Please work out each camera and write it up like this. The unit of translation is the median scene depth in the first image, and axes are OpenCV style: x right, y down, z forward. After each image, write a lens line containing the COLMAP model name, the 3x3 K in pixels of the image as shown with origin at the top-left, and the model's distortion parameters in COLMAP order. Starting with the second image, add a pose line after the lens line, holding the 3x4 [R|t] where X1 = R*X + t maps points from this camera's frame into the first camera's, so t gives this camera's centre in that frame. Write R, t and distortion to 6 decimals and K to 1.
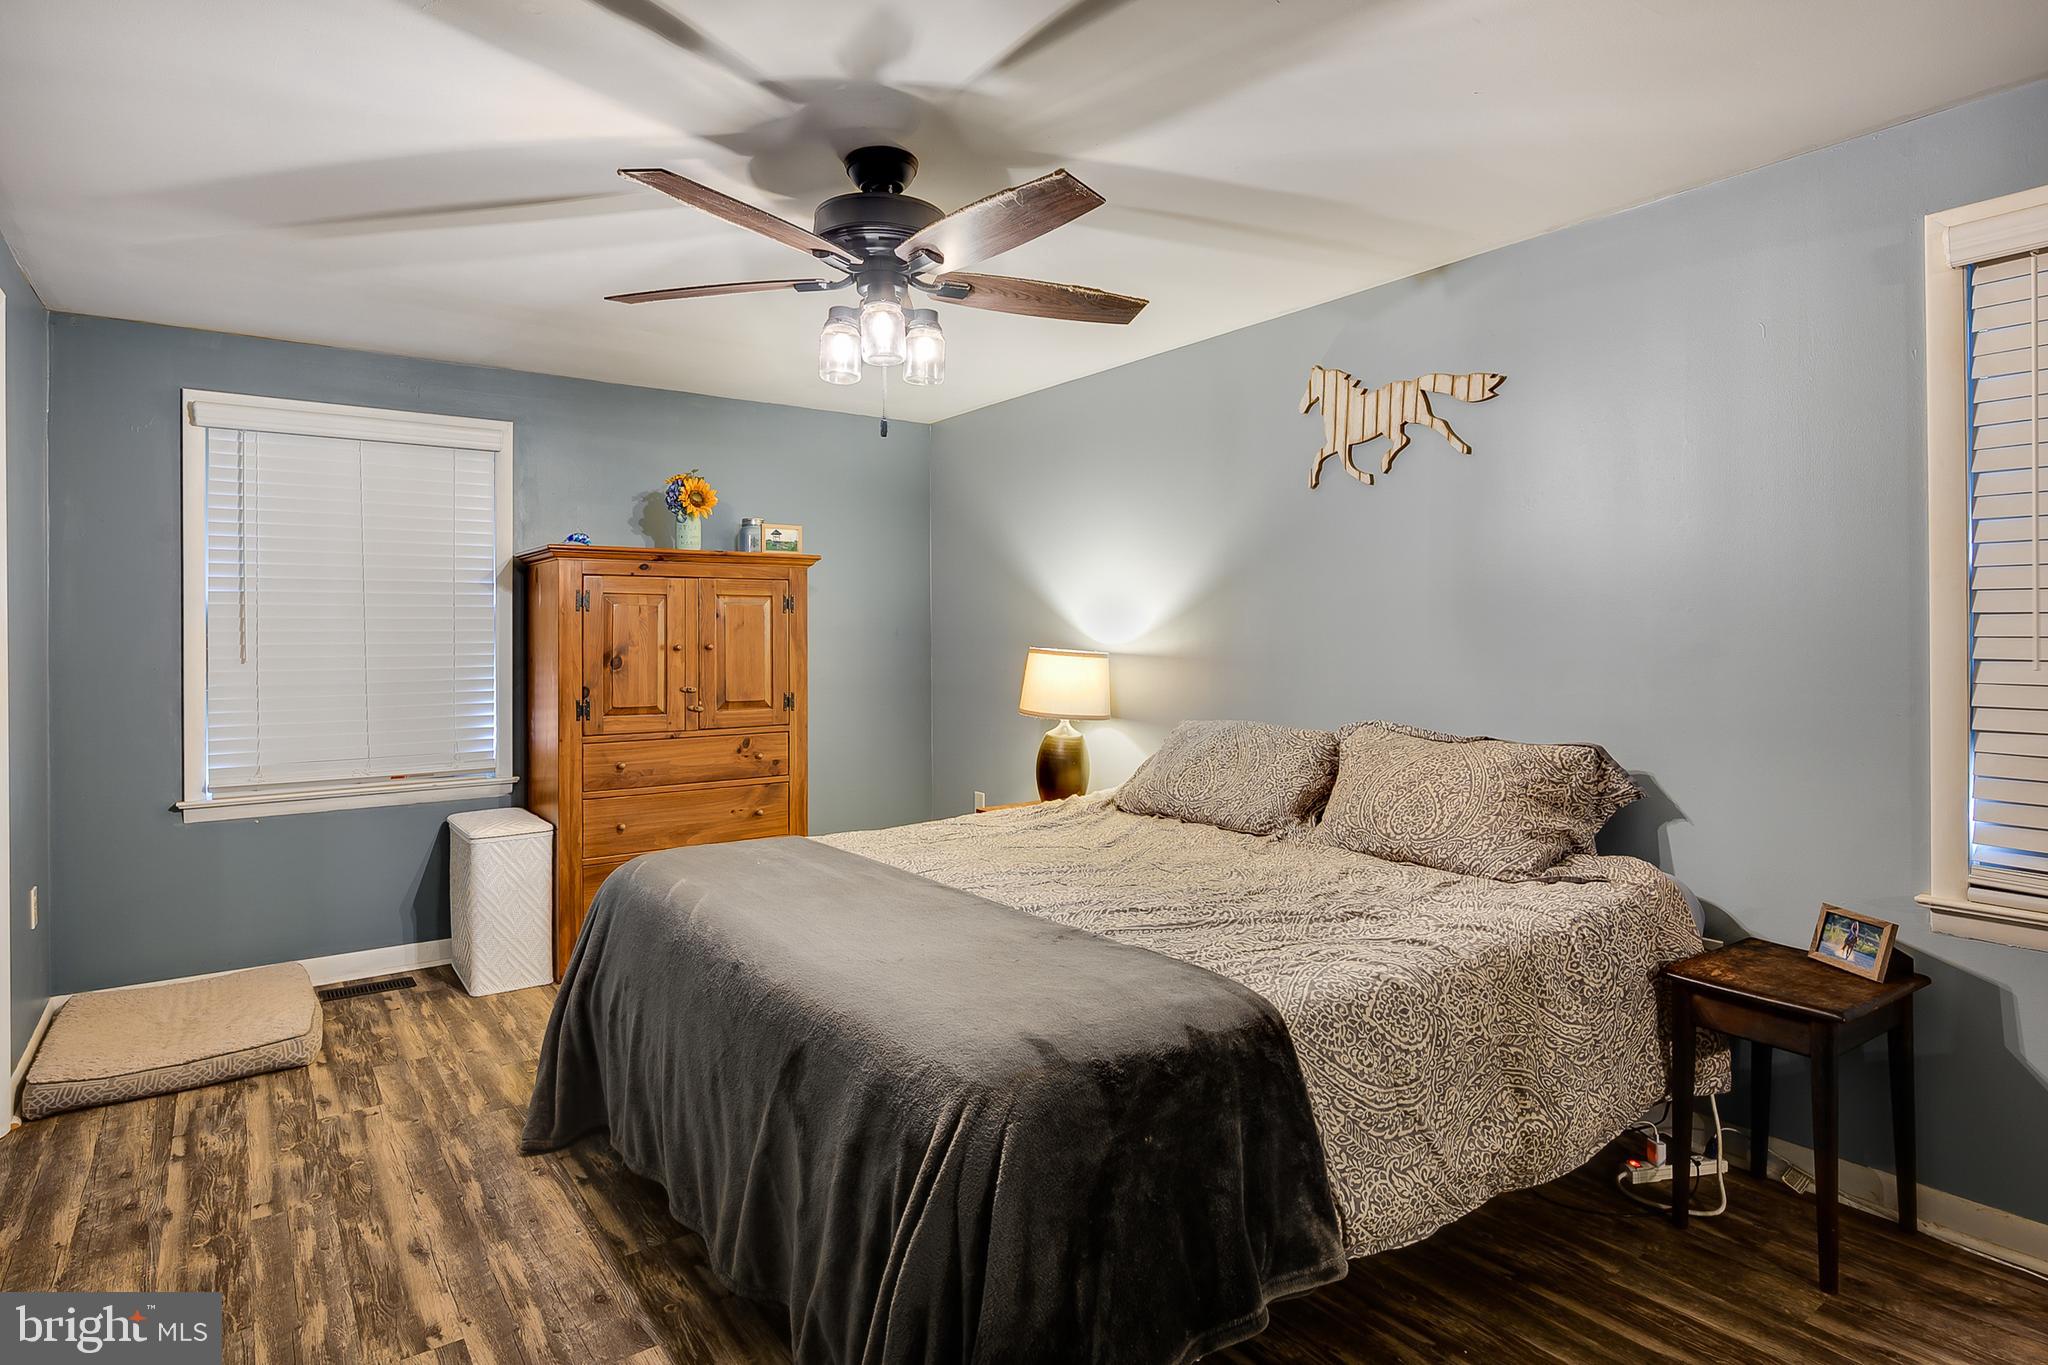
lens RADIAL K [[1035.3, 0, 1016.8], [0, 1035.3, 668.1], [0, 0, 1]] dist [0.000330, -0.000267]
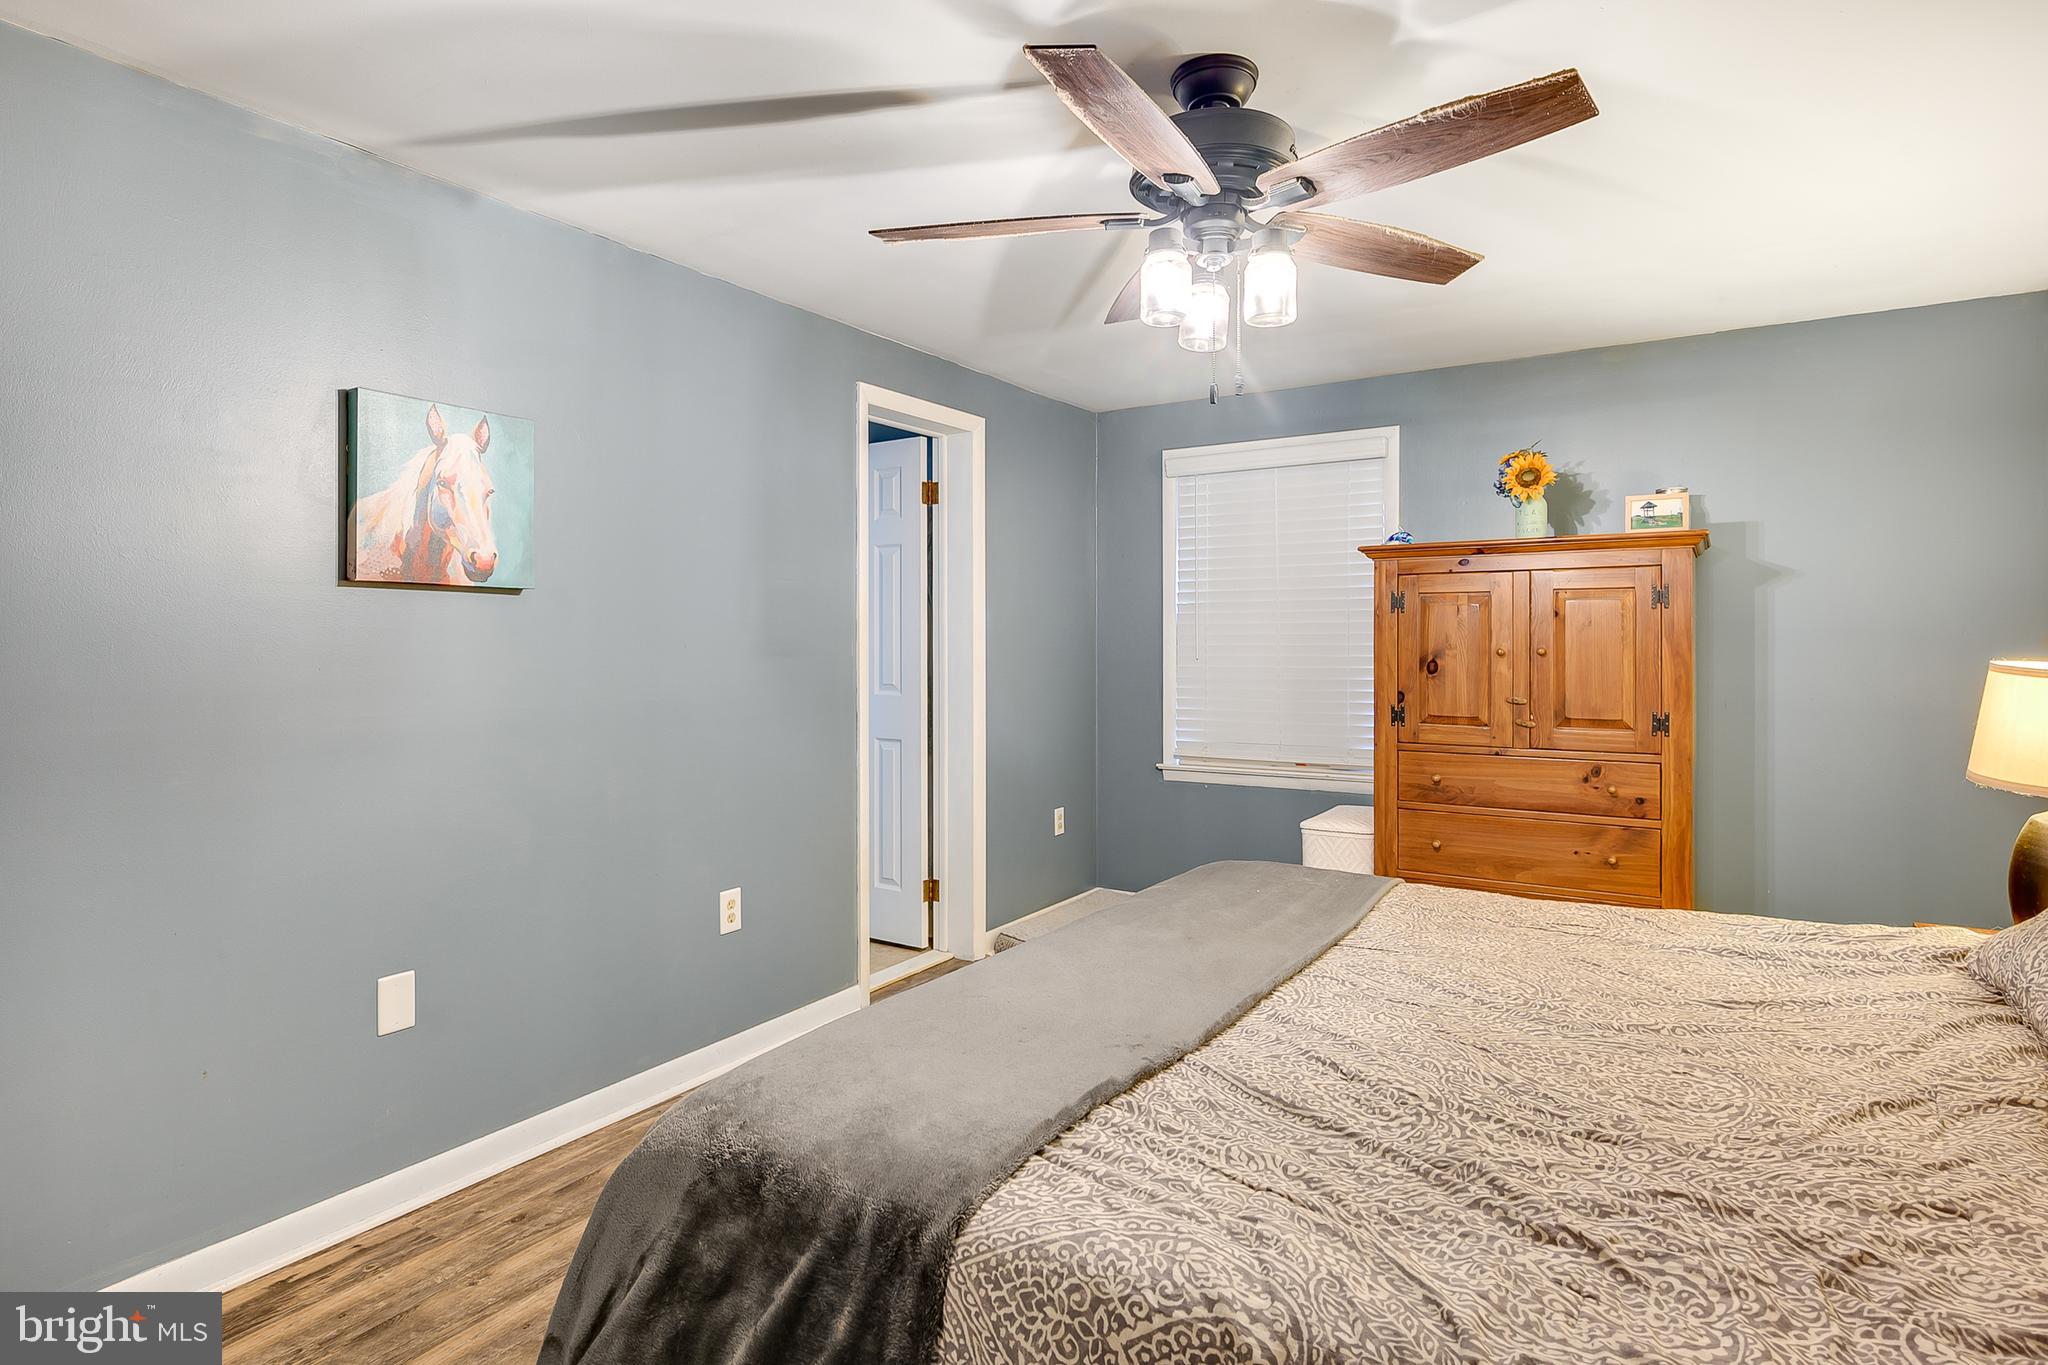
lens RADIAL K [[1035.3, 0, 1016.8], [0, 1035.3, 668.1], [0, 0, 1]] dist [0.000330, -0.000267]
pose [[0.409371, 0.027631, -0.911949, 0.307131], [-0.027363, 0.999464, 0.018000, -0.010899], [0.911957, 0.017585, 0.409908, 0.274005]]
